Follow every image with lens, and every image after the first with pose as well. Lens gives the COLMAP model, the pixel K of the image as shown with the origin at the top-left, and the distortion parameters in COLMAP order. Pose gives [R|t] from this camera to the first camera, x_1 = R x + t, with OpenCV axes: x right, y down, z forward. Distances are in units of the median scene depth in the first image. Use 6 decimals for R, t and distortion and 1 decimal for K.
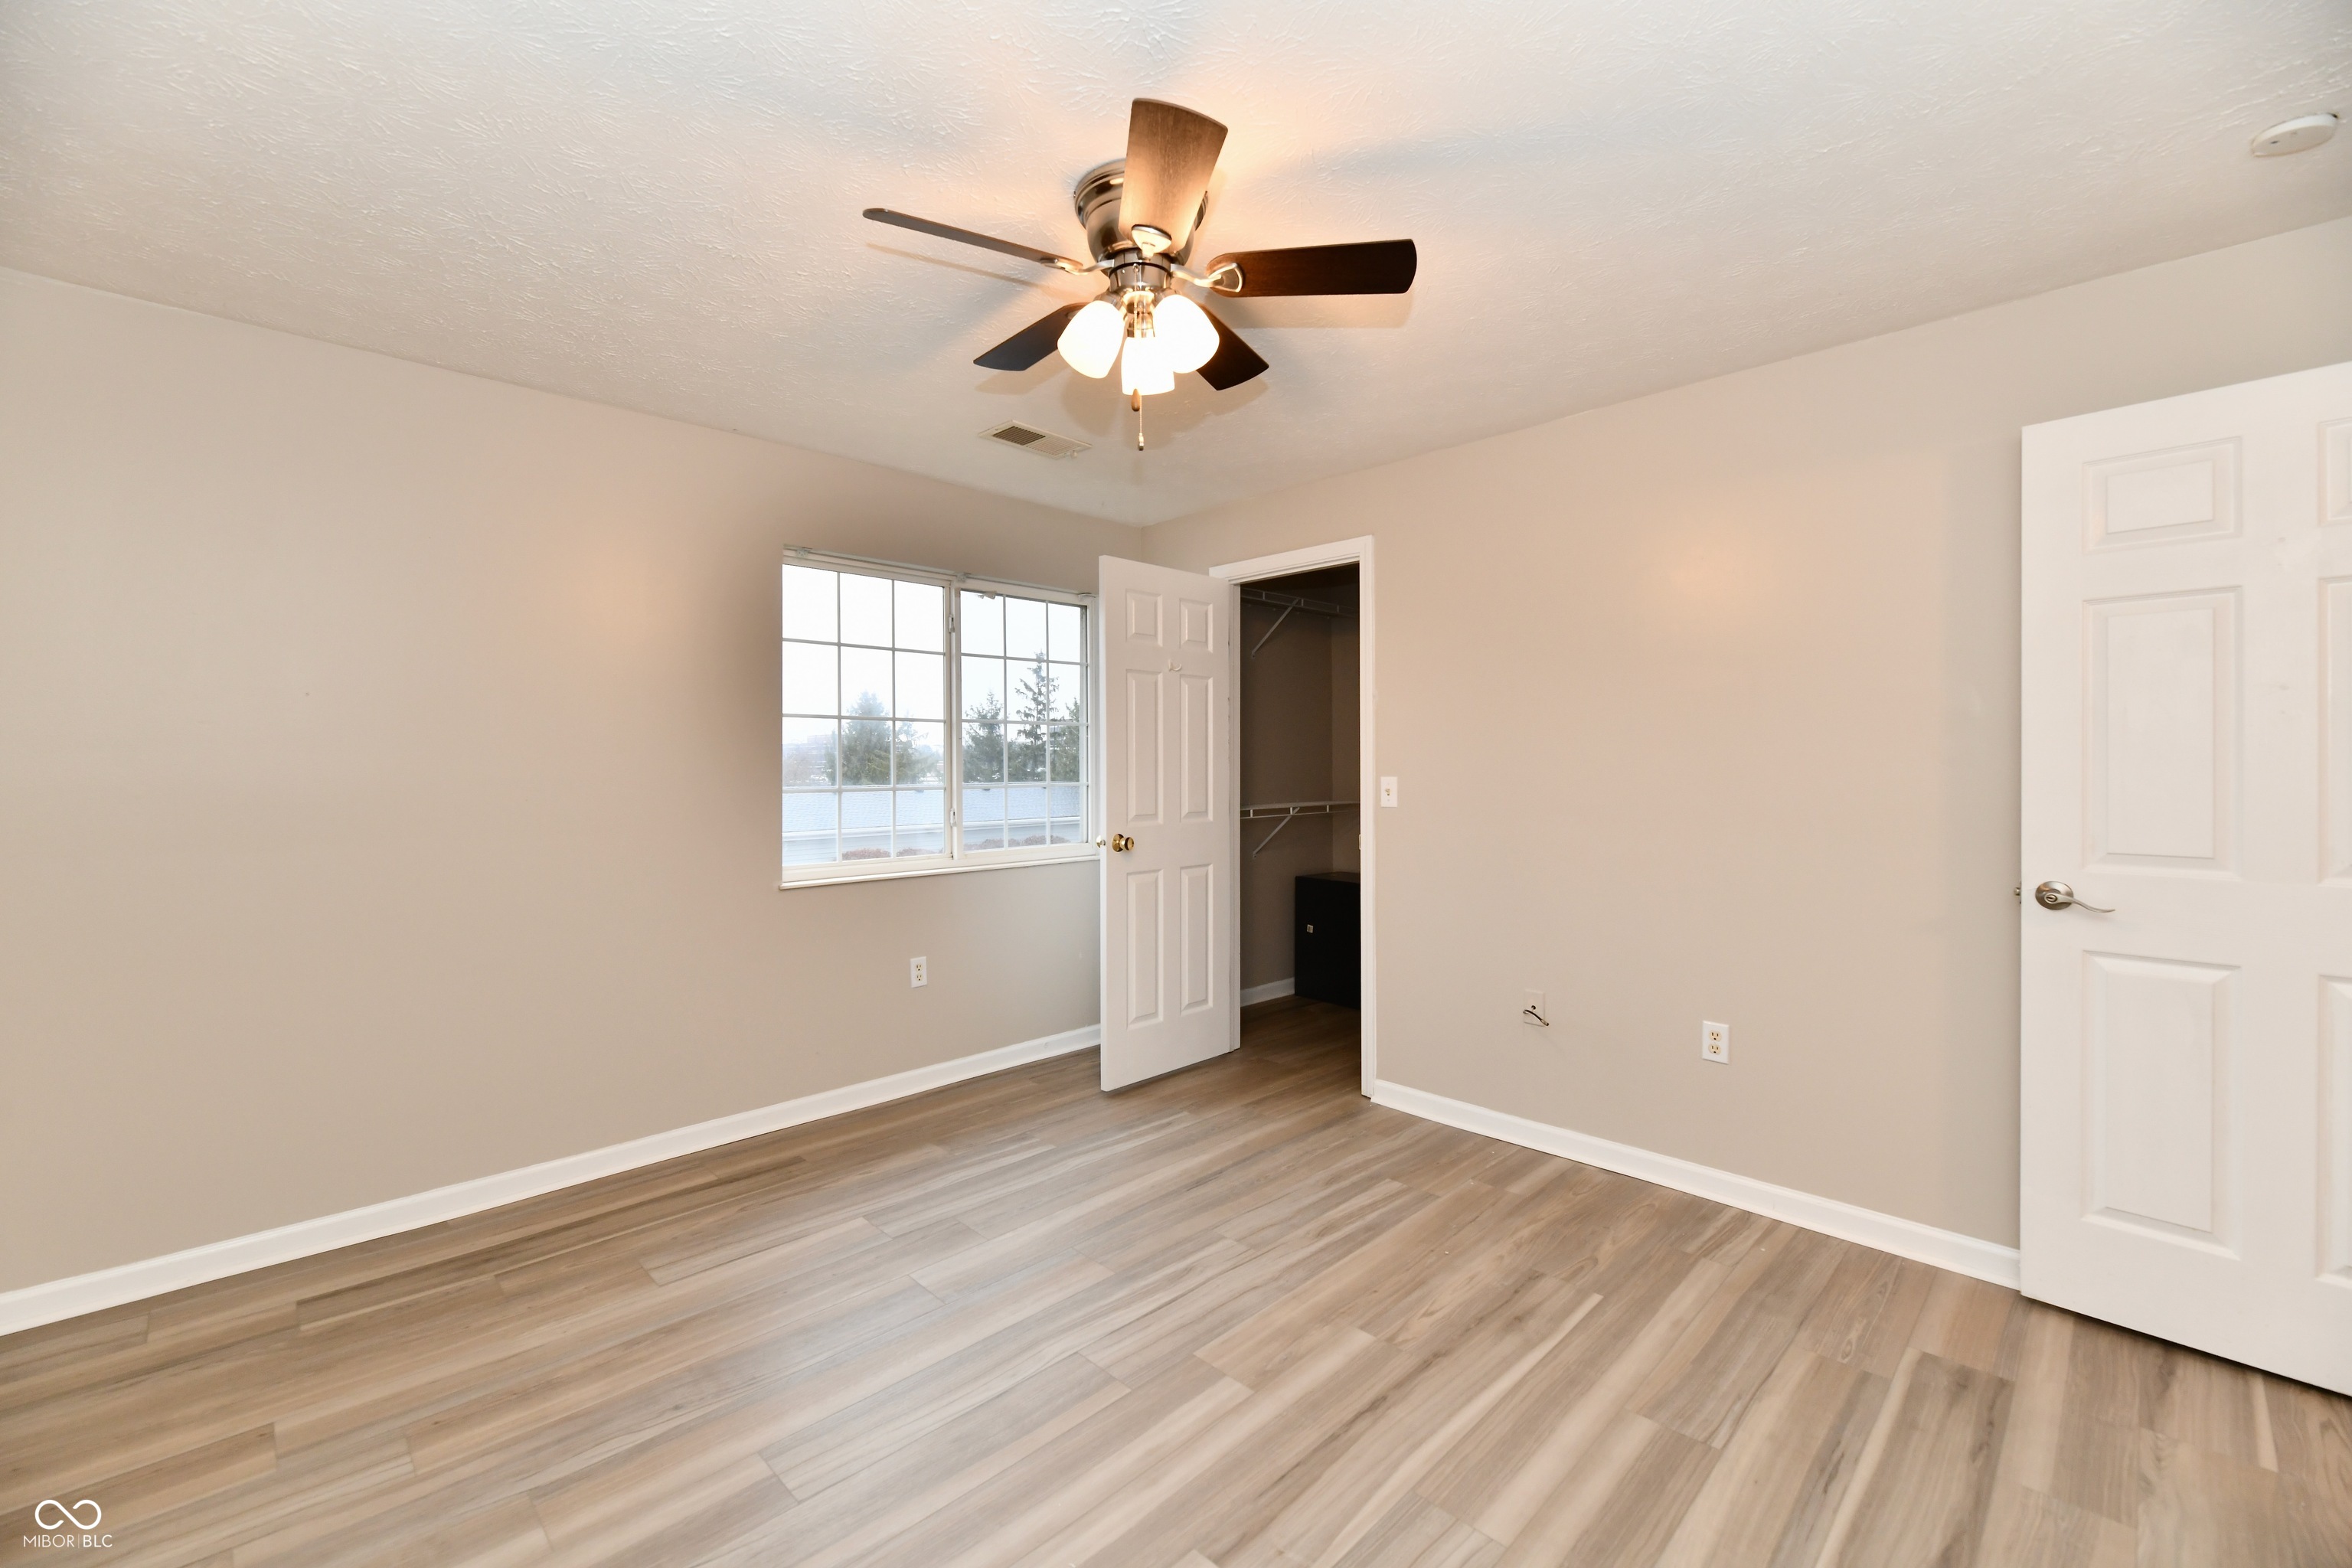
lens RADIAL K [[966.8, 0, 1176.0], [0, 966.8, 784.0], [0, 0, 1]] dist [-0.004552, -0.000605]
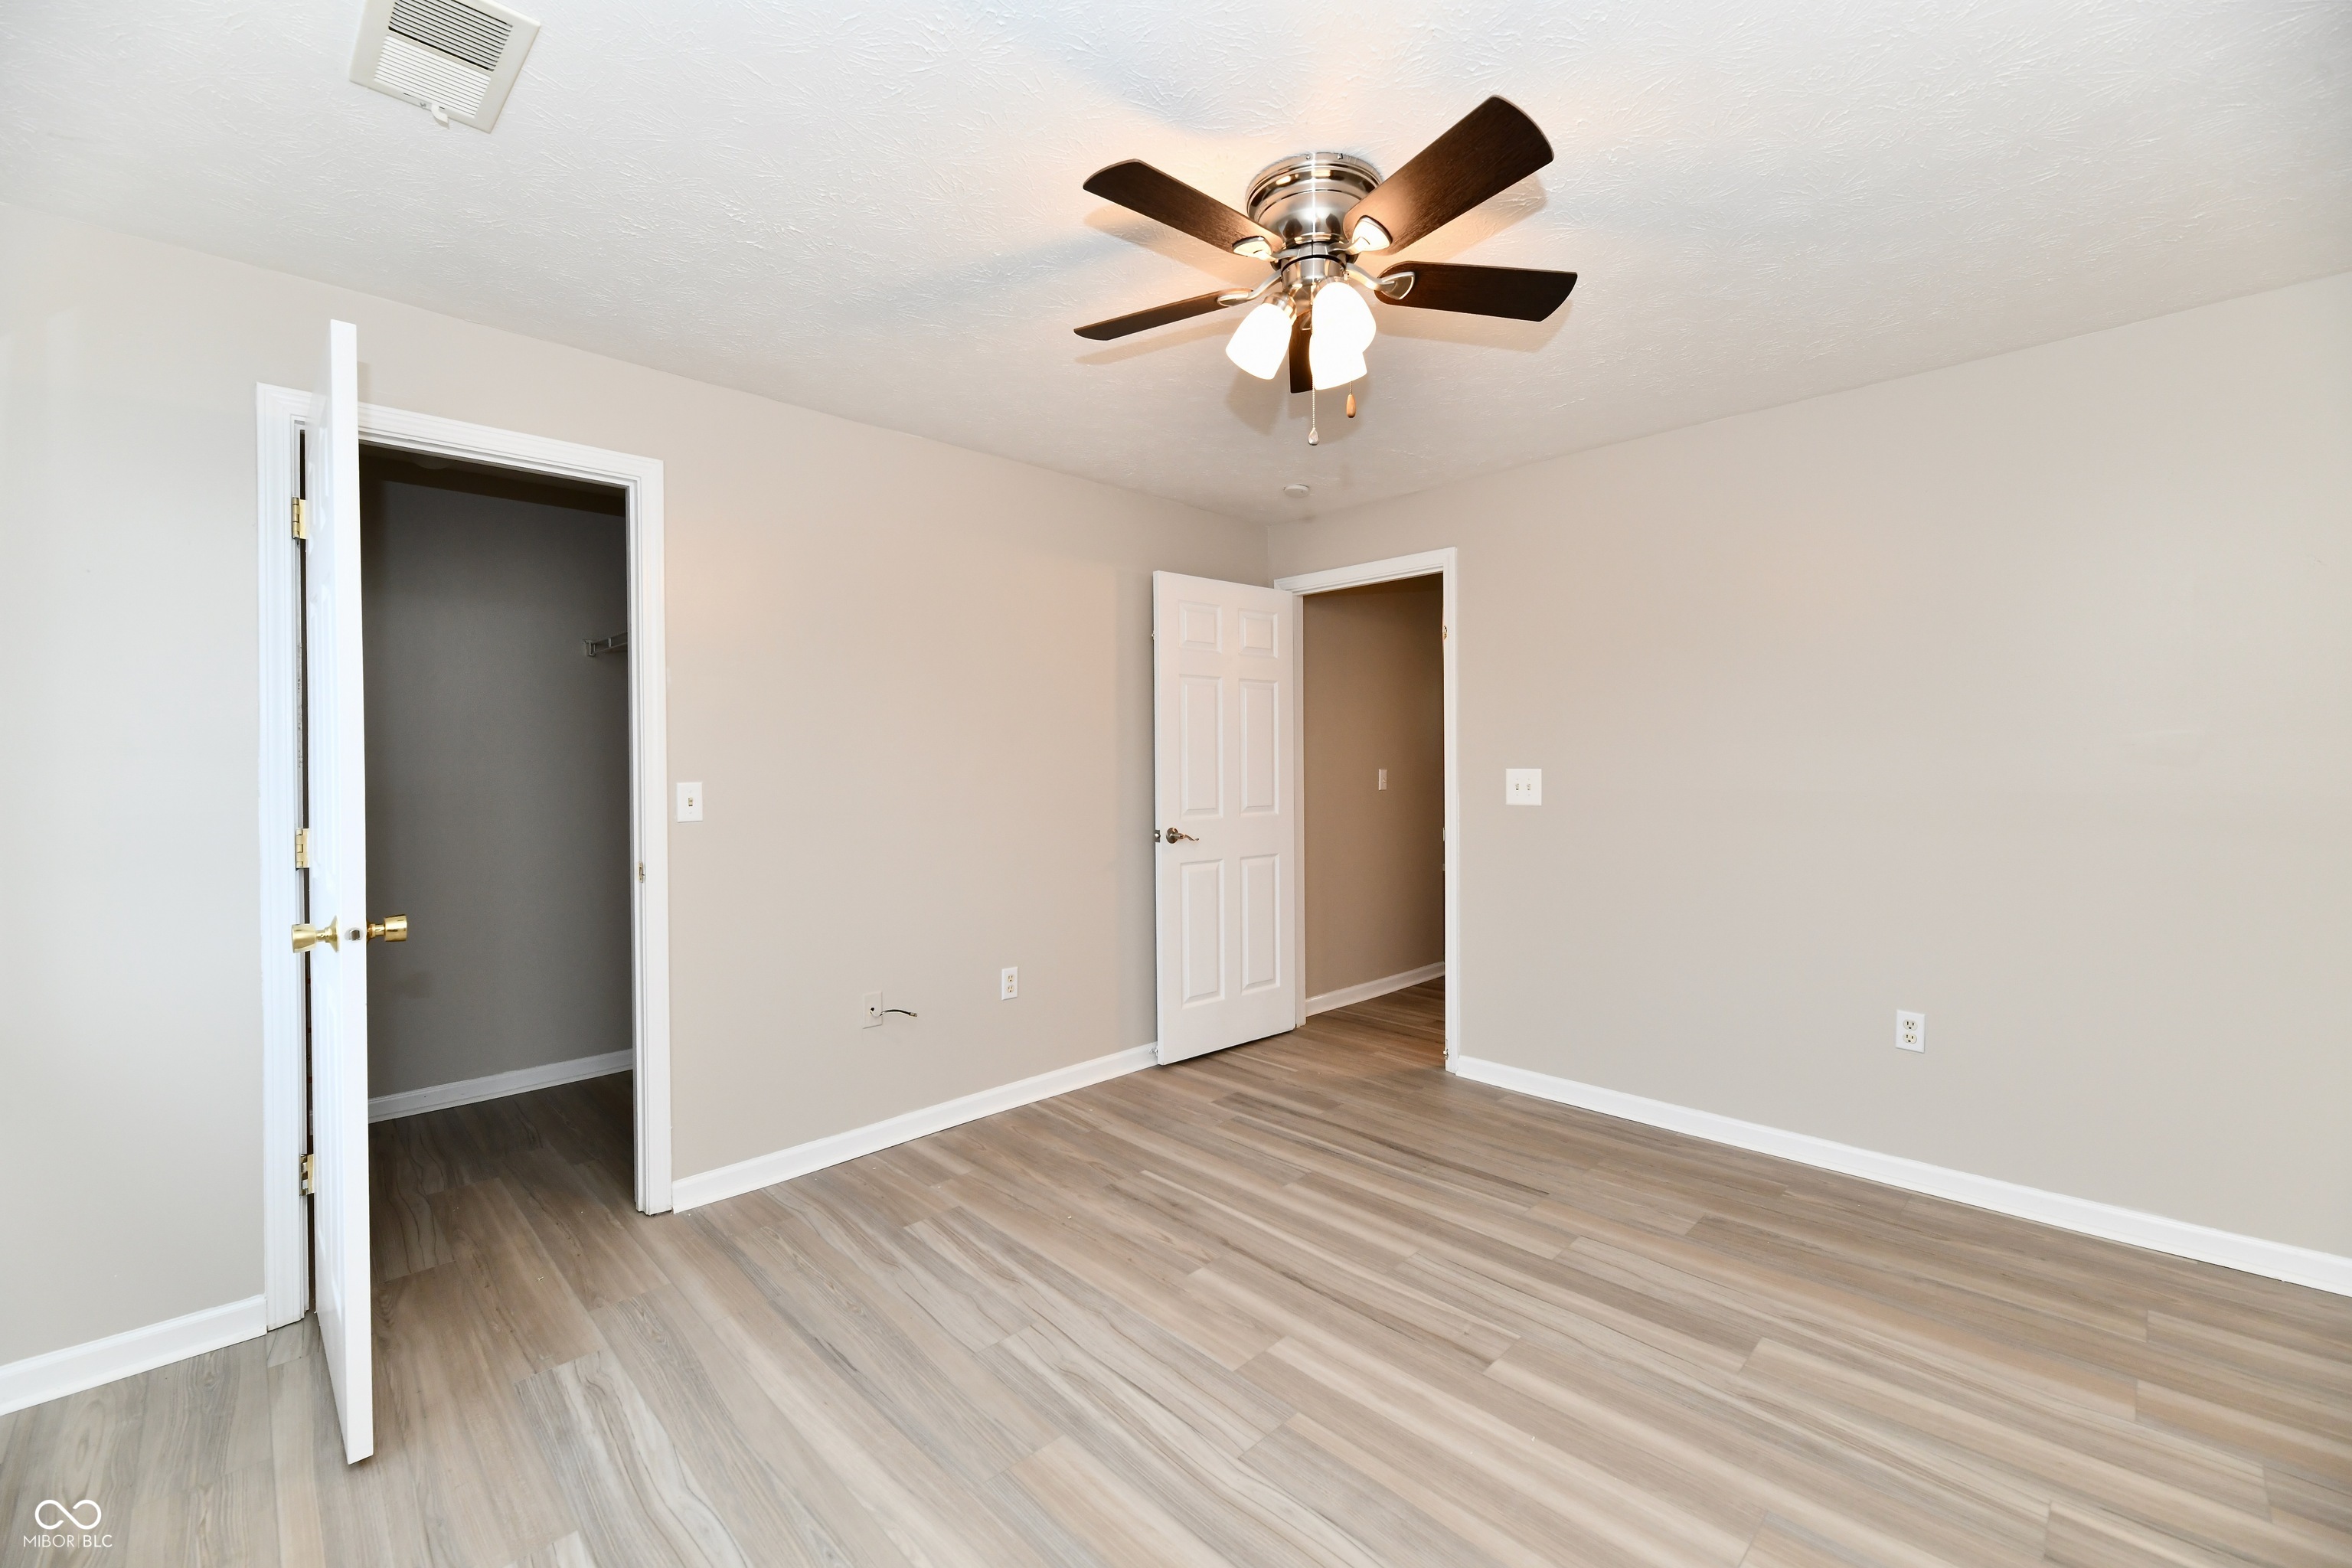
lens RADIAL K [[962.1, 0, 1168.9], [0, 962.1, 765.0], [0, 0, 1]] dist [-0.000441, -0.003348]
pose [[0.006061, -0.001634, 0.999980, -0.815472], [0.028907, 0.999581, 0.001458, -0.016018], [-0.999564, 0.028897, 0.006106, 0.900142]]
